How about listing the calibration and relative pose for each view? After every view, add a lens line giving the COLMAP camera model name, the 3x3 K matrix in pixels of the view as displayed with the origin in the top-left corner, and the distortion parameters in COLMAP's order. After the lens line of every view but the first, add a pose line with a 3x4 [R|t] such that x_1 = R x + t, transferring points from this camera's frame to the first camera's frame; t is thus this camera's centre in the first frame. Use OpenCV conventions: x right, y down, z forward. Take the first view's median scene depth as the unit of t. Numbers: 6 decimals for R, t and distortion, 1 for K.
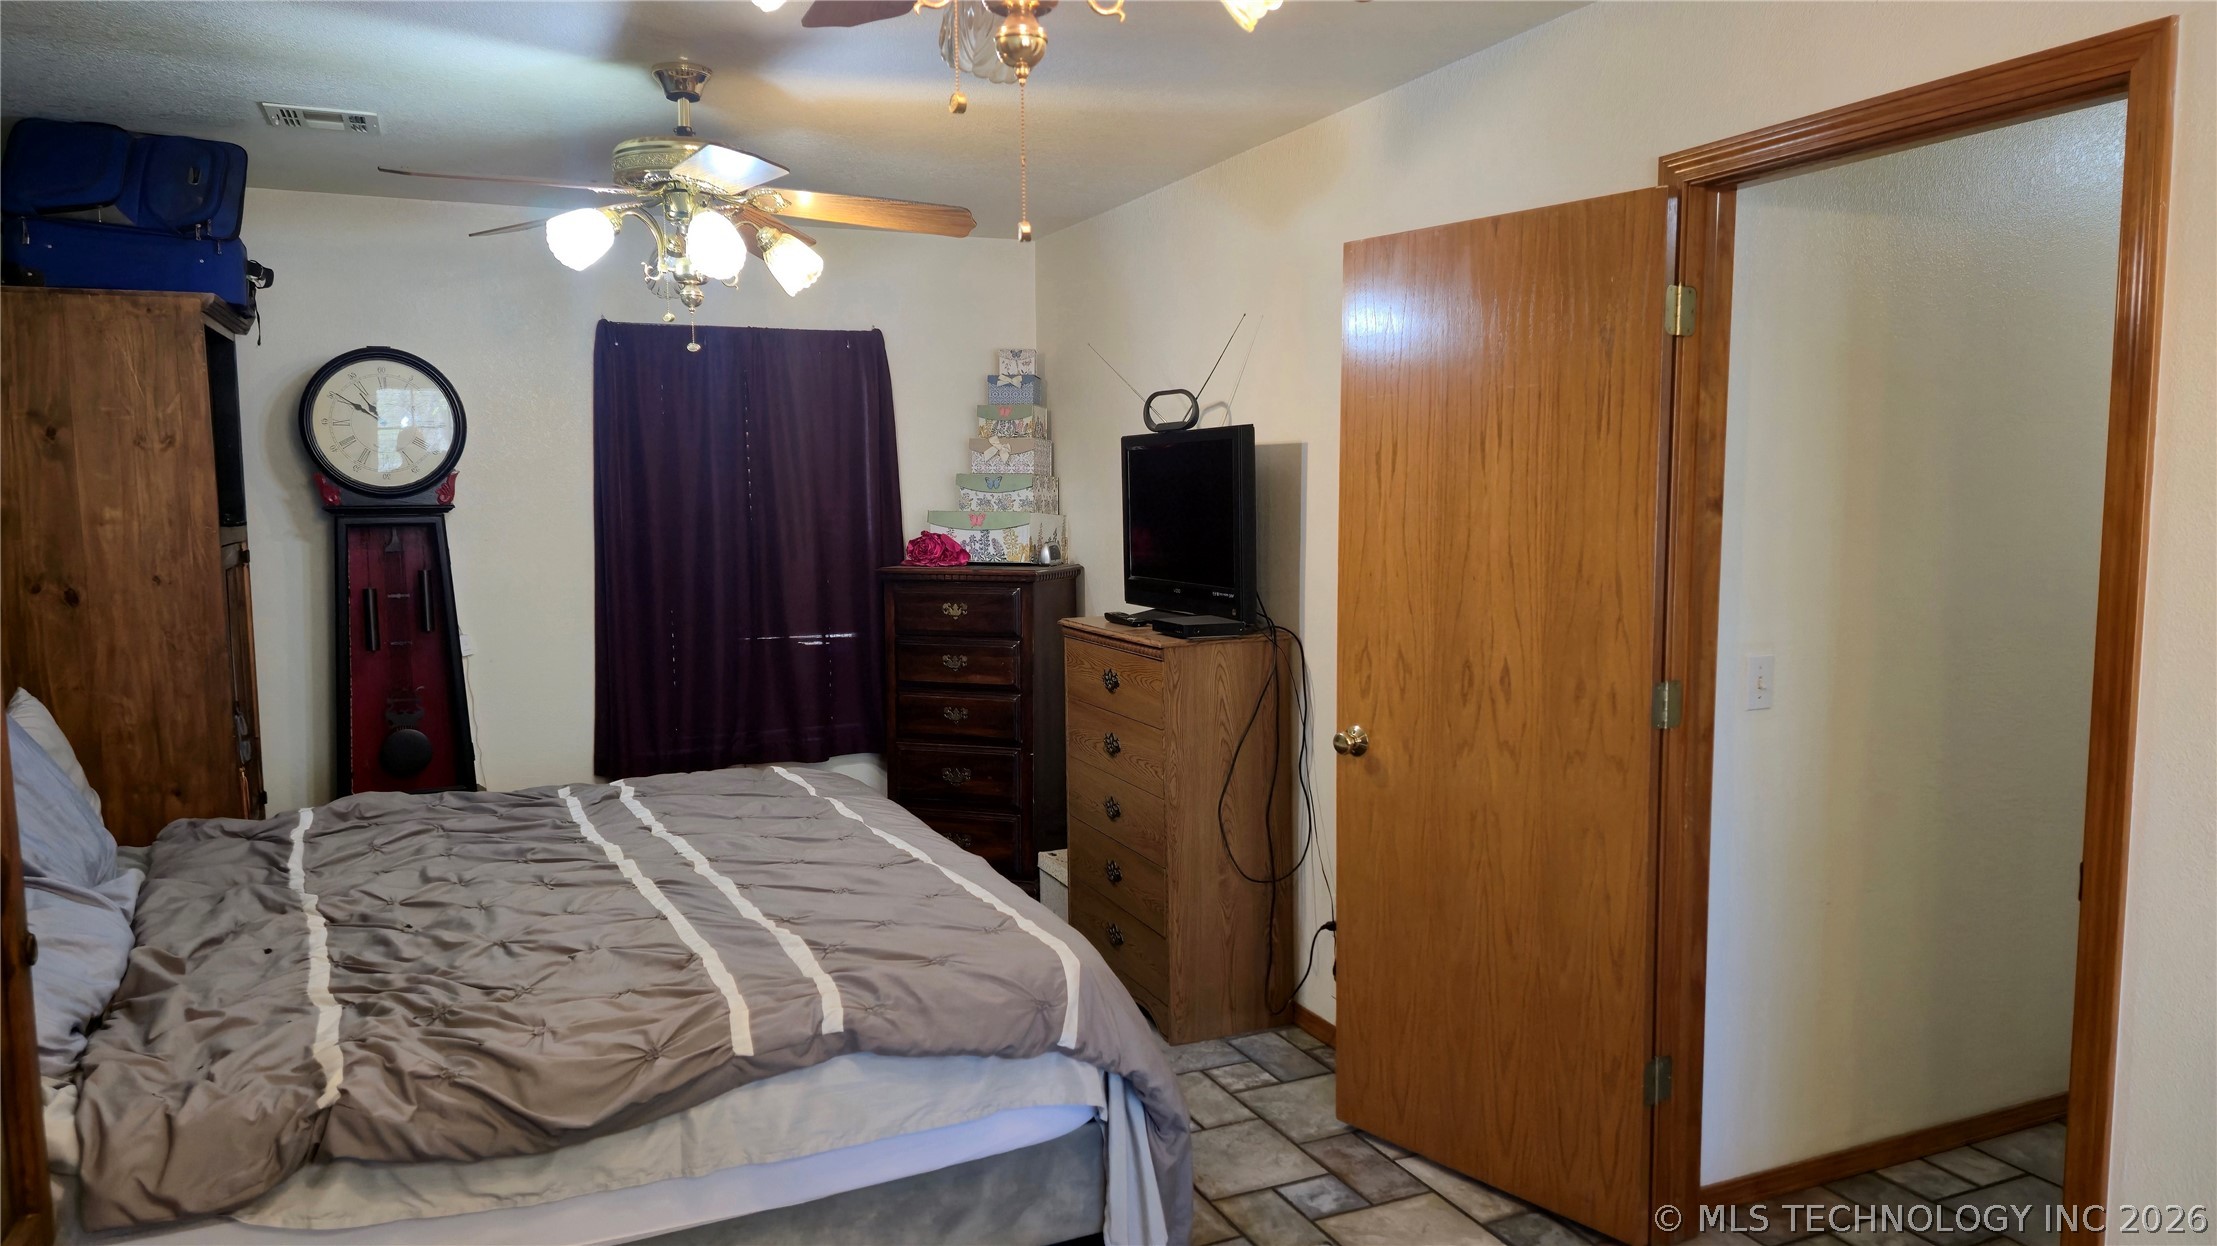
lens RADIAL K [[1450.5, 0, 1109.4], [0, 1450.5, 617.0], [0, 0, 1]] dist [0.075509, -0.073967]
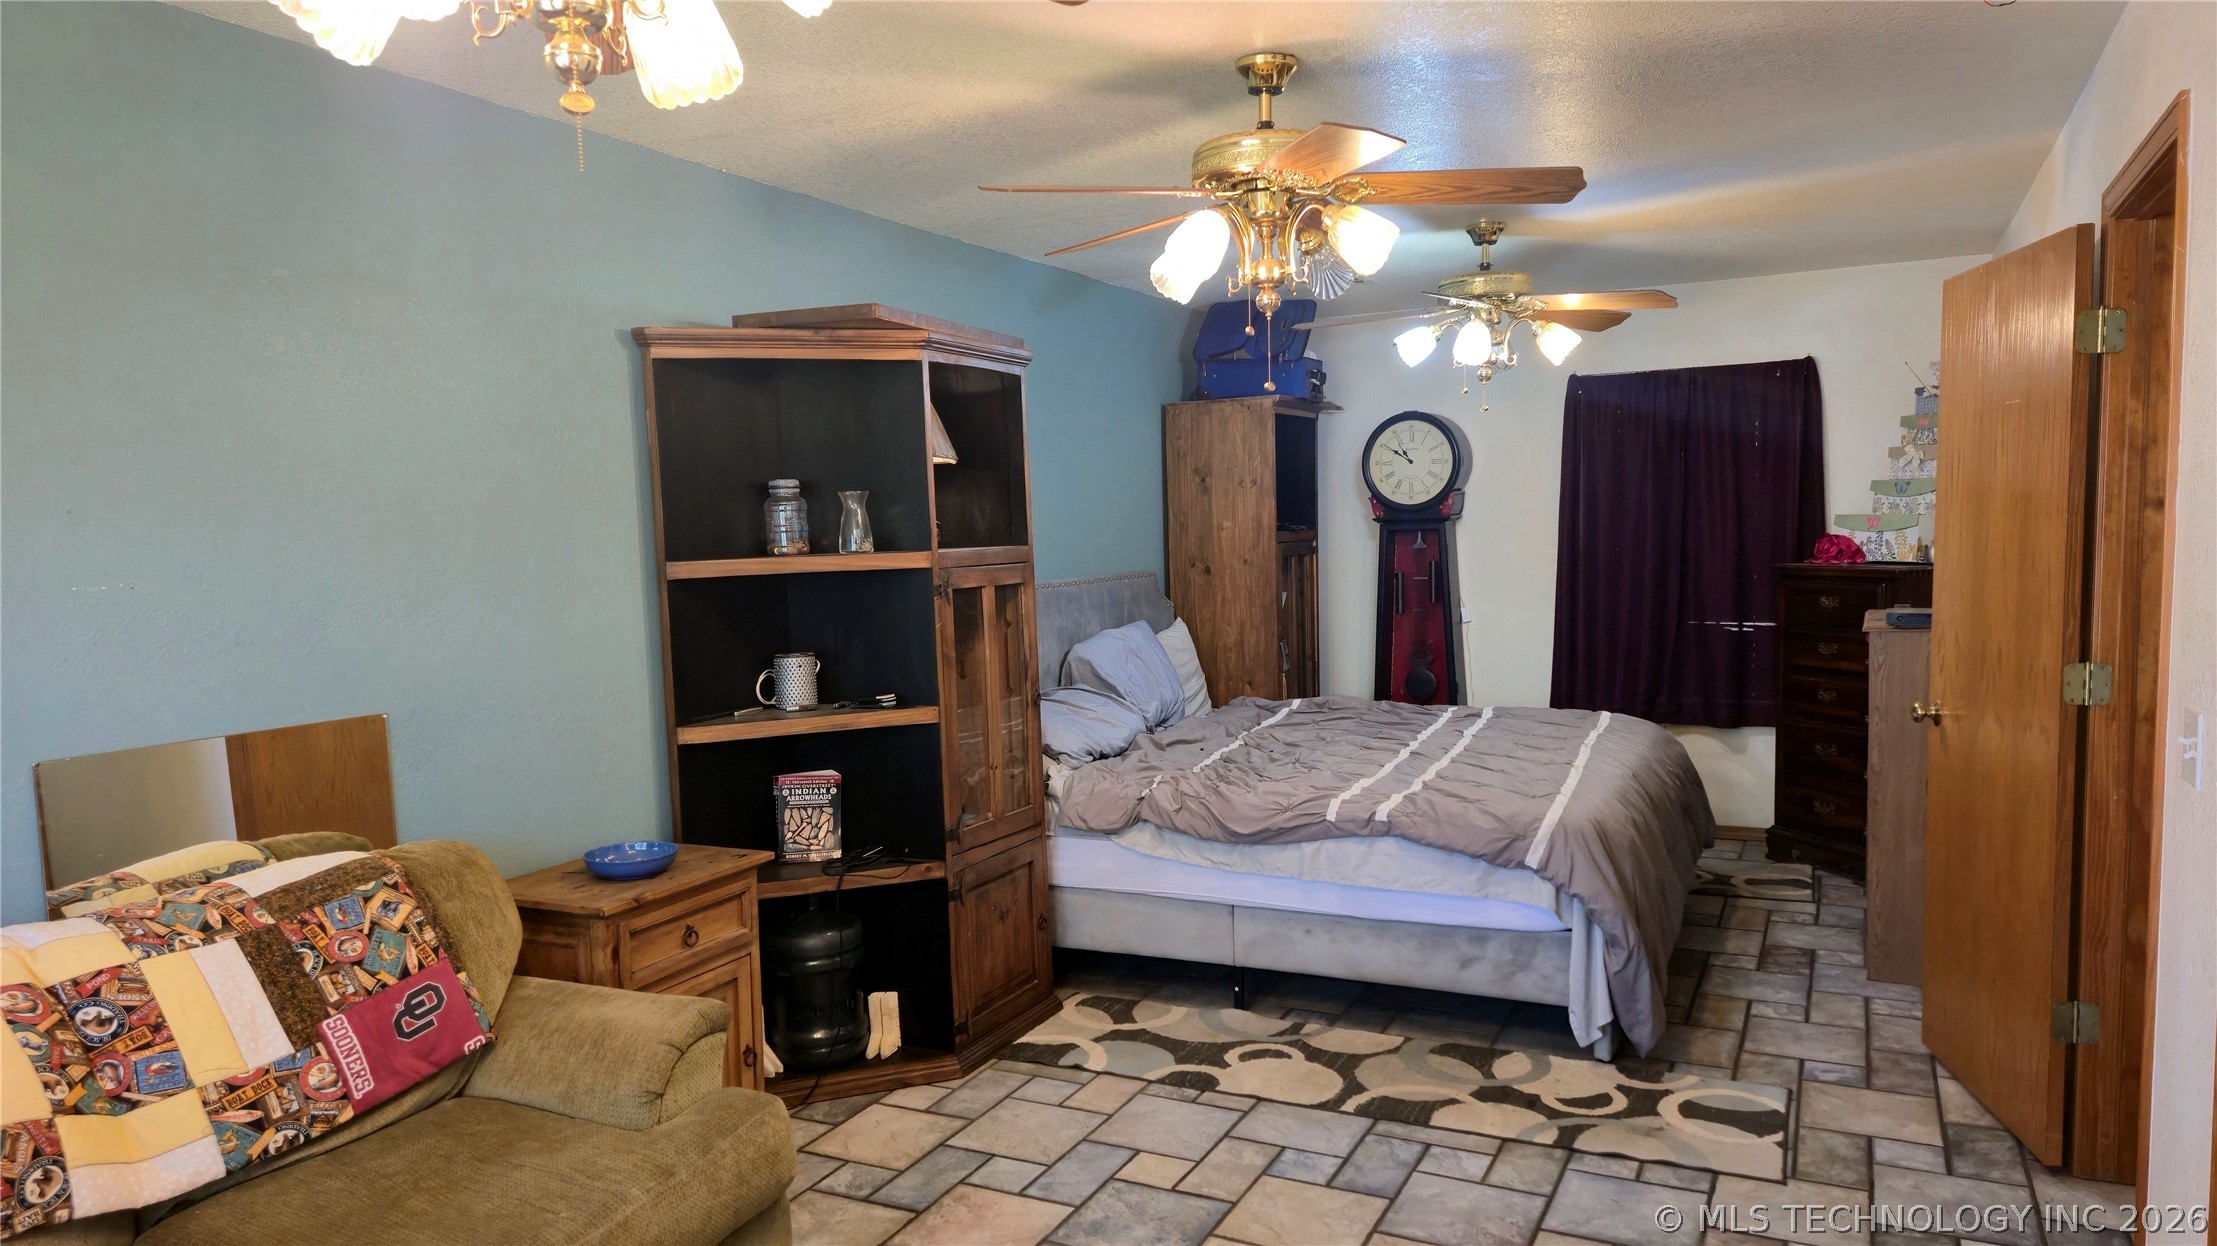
lens RADIAL K [[1450.5, 0, 1108.1], [0, 1450.5, 630.9], [0, 0, 1]] dist [0.075509, -0.073967]
pose [[0.630717, 0.050978, -0.774337, 0.599670], [-0.048668, 0.998474, 0.026092, 0.020499], [0.774485, 0.021229, 0.632236, -0.219670]]
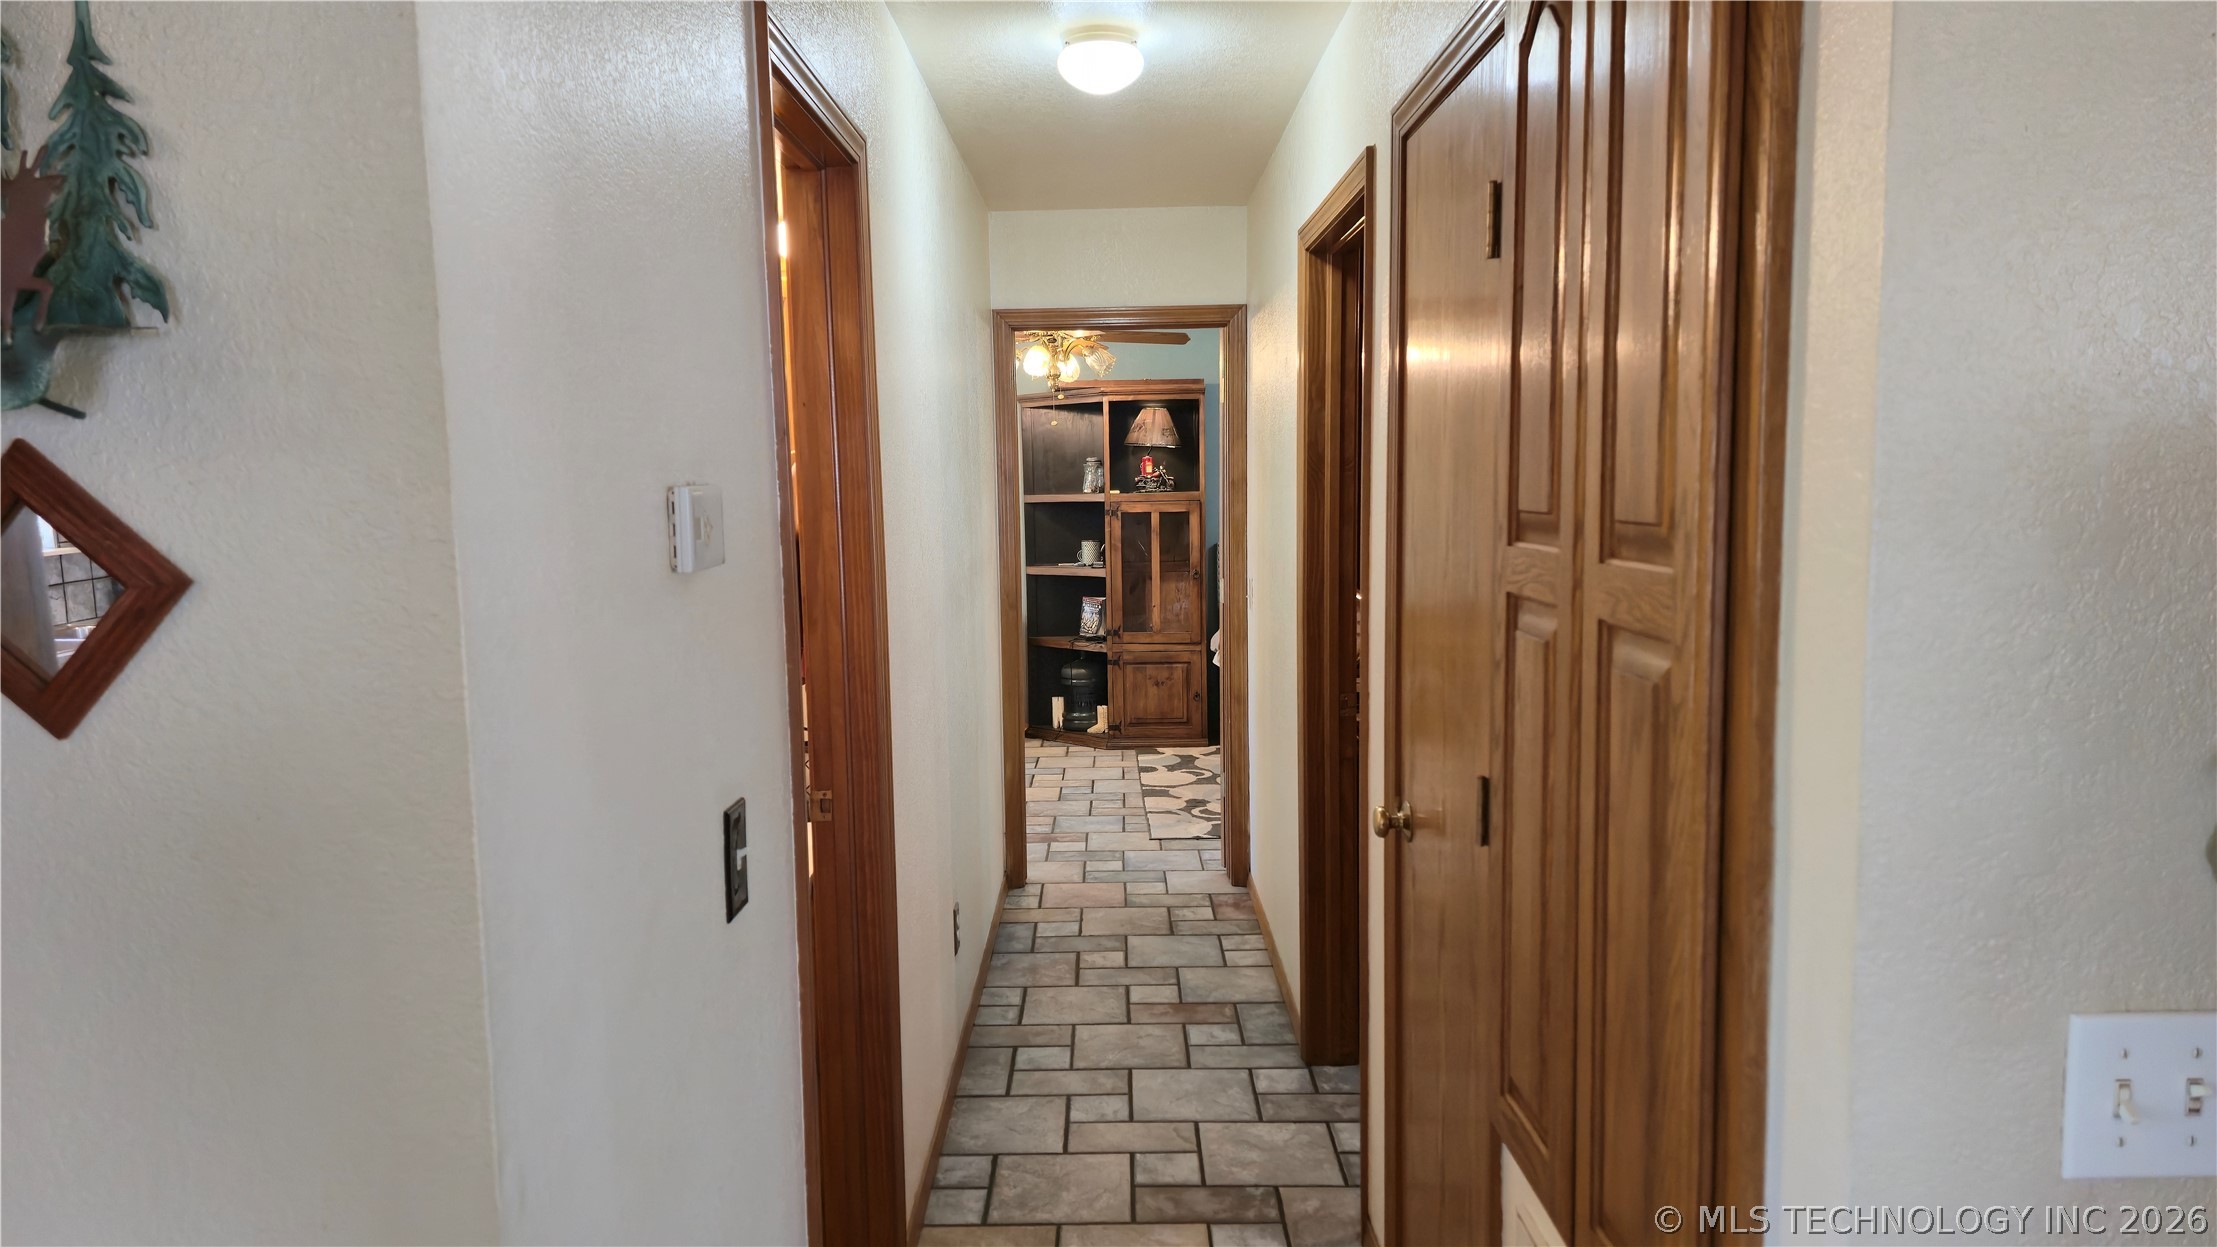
lens RADIAL K [[1450.5, 0, 1108.4], [0, 1450.5, 622.2], [0, 0, 1]] dist [0.075509, -0.073967]
pose [[-0.421738, 0.106687, -0.900419, 1.781622], [-0.064252, 0.987041, 0.147044, -0.147568], [0.904438, 0.119868, -0.409418, 1.405090]]
